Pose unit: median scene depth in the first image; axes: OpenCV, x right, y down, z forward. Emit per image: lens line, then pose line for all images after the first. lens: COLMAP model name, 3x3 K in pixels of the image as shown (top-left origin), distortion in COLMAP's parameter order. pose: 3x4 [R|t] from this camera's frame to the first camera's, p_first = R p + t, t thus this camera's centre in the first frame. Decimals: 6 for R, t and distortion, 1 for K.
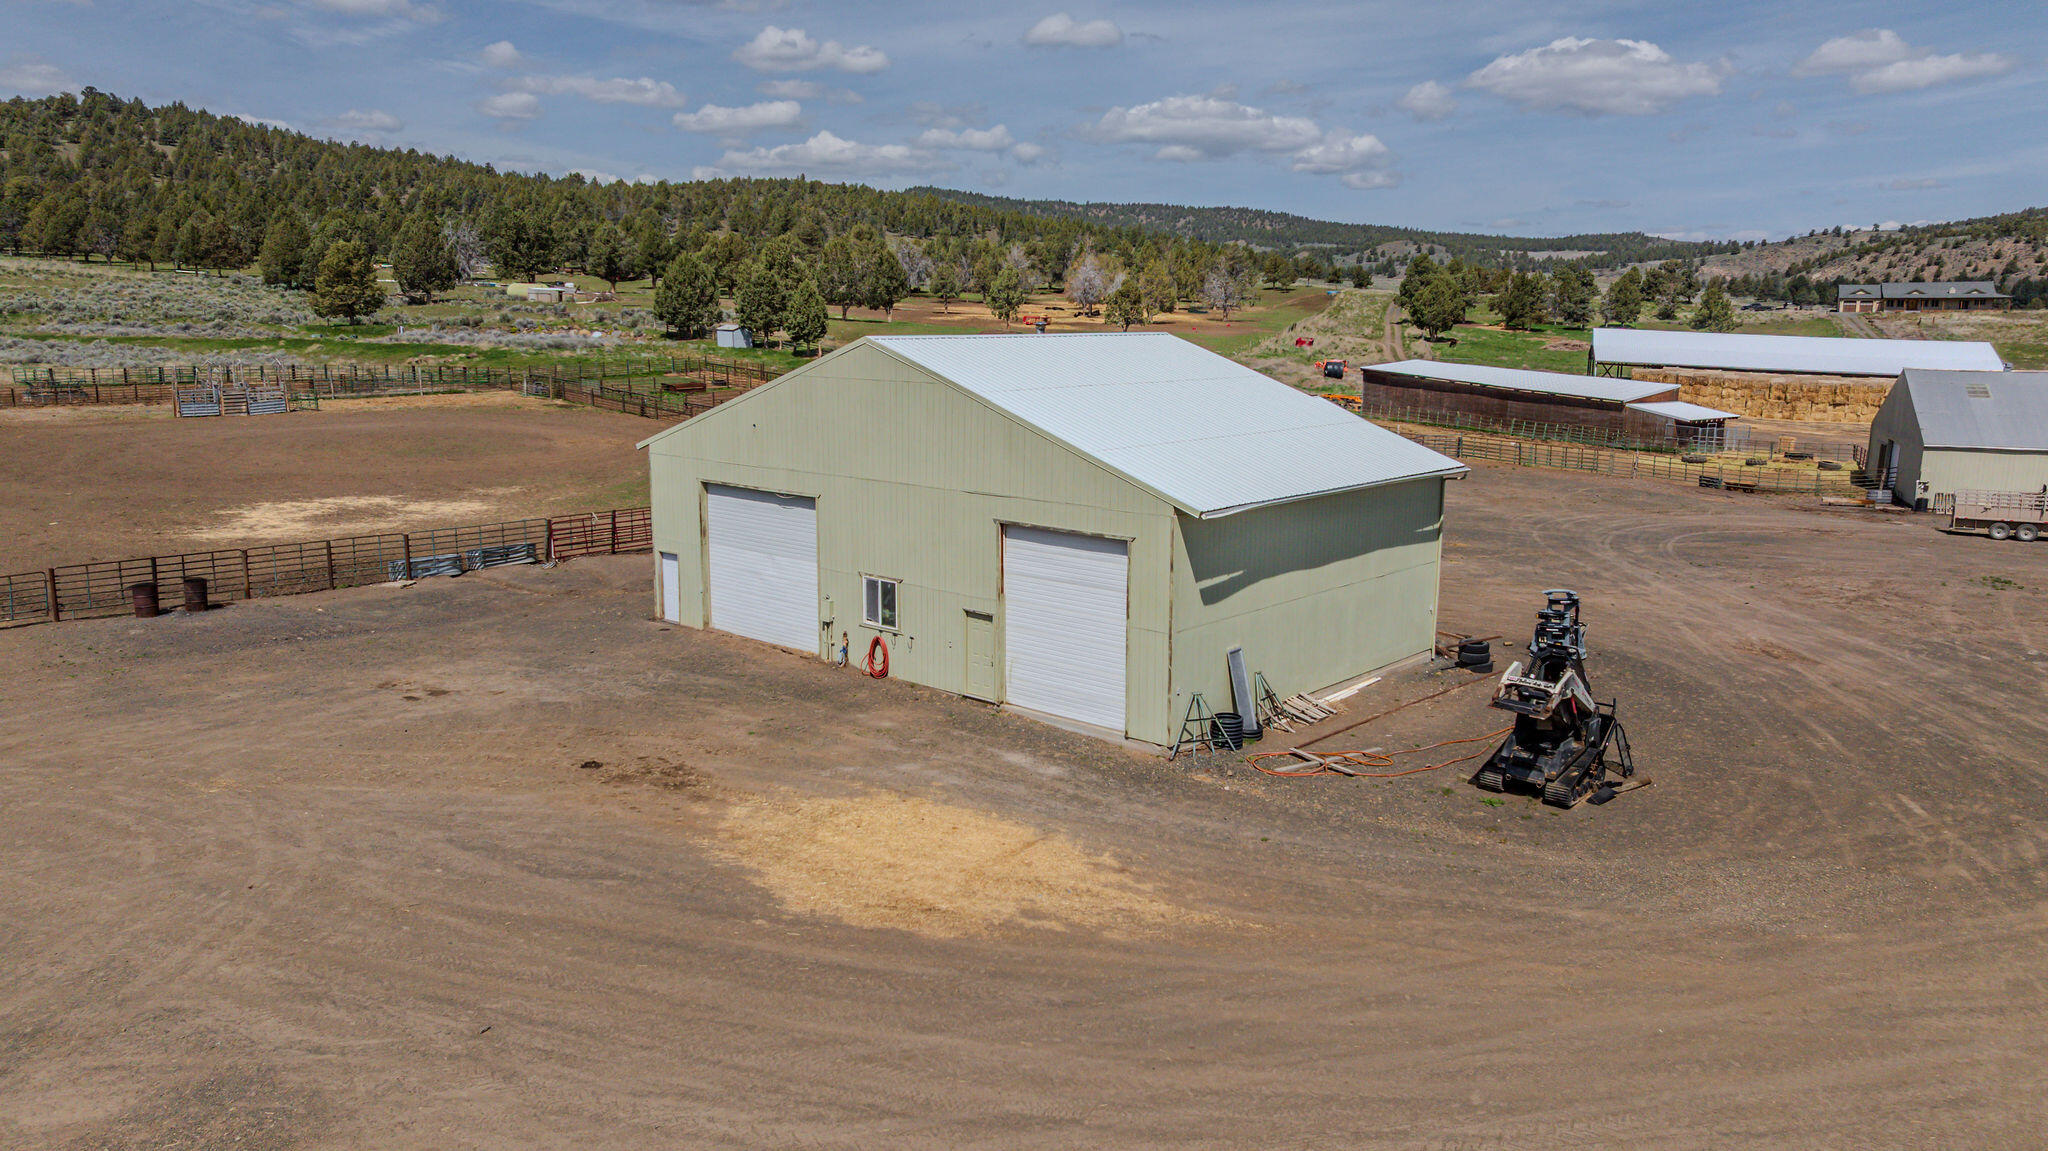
lens RADIAL K [[1436.3, 0, 1025.9], [0, 1436.3, 564.4], [0, 0, 1]] dist [-0.037513, 0.042745]
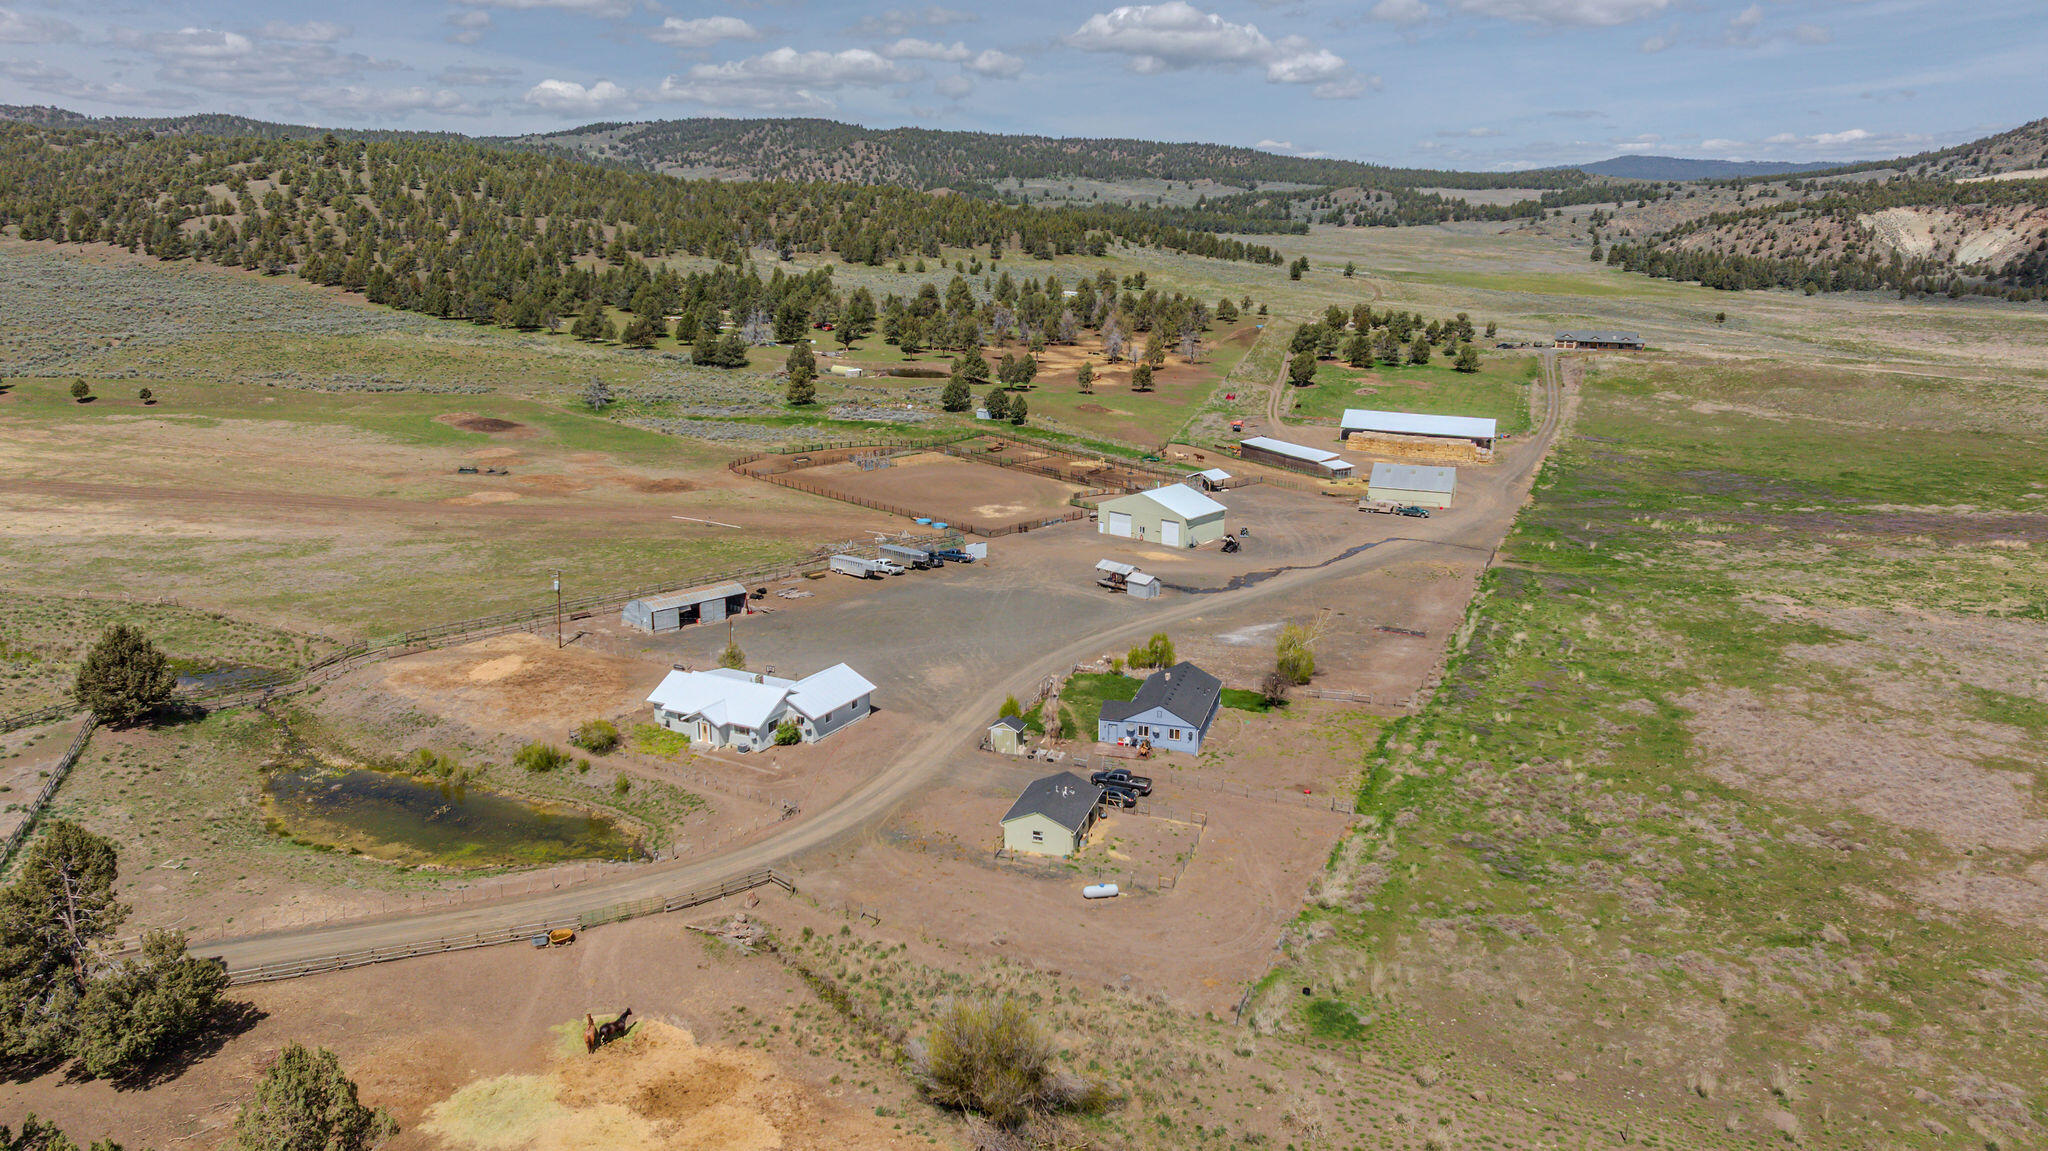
lens RADIAL K [[1436.3, 0, 1032.7], [0, 1436.3, 581.9], [0, 0, 1]] dist [-0.037513, 0.042745]
pose [[0.999608, -0.009843, 0.026229, -0.010377], [0.007957, 0.997439, 0.071072, -0.002792], [-0.026861, -0.070836, 0.997126, -0.075888]]
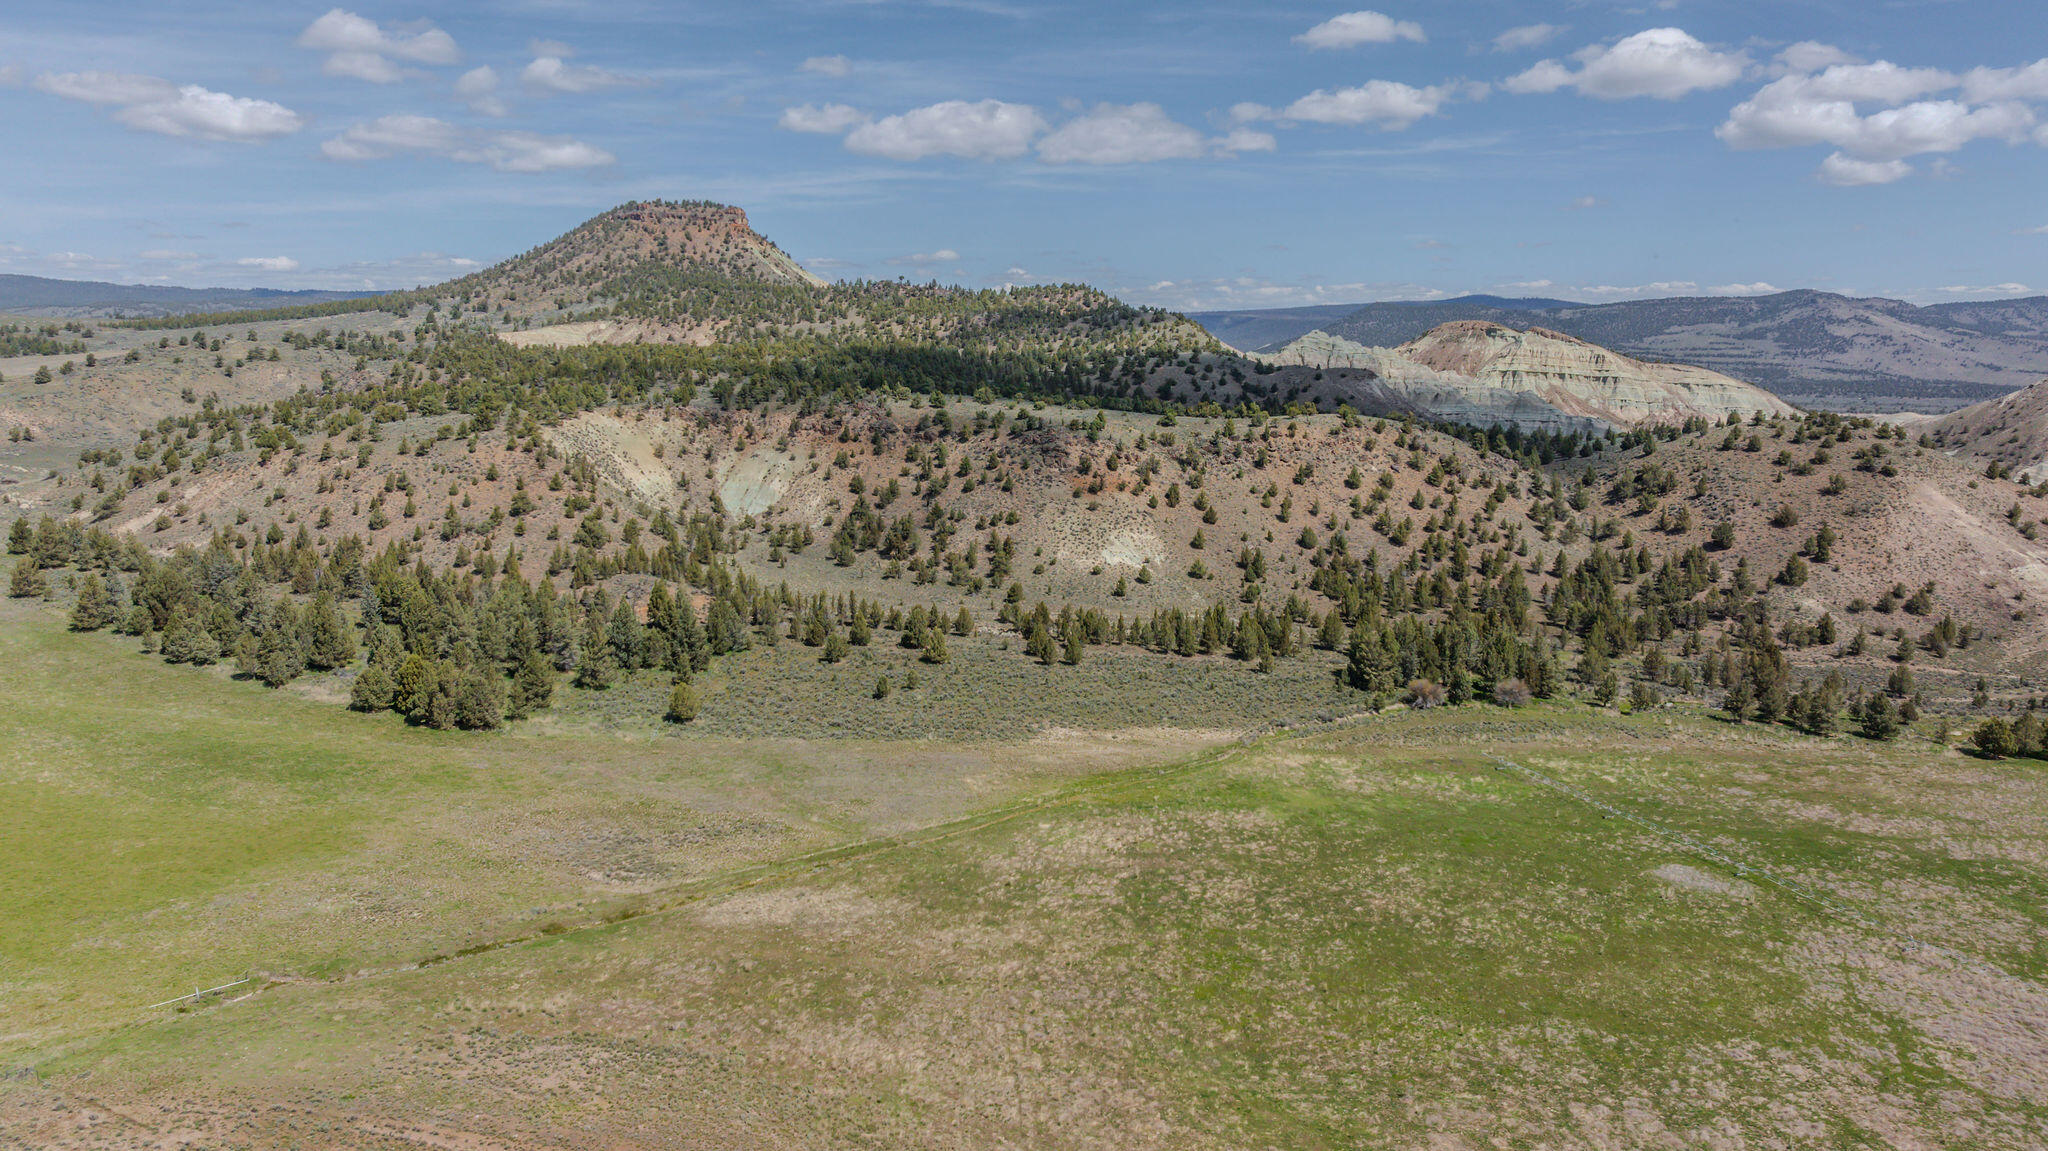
lens RADIAL K [[1436.3, 0, 1032.8], [0, 1436.3, 584.3], [0, 0, 1]] dist [-0.037513, 0.042745]
pose [[0.511421, -0.144419, 0.847108, 0.093992], [0.151388, 0.985501, 0.076616, -0.060545], [-0.845890, 0.089059, 0.525869, 0.164980]]
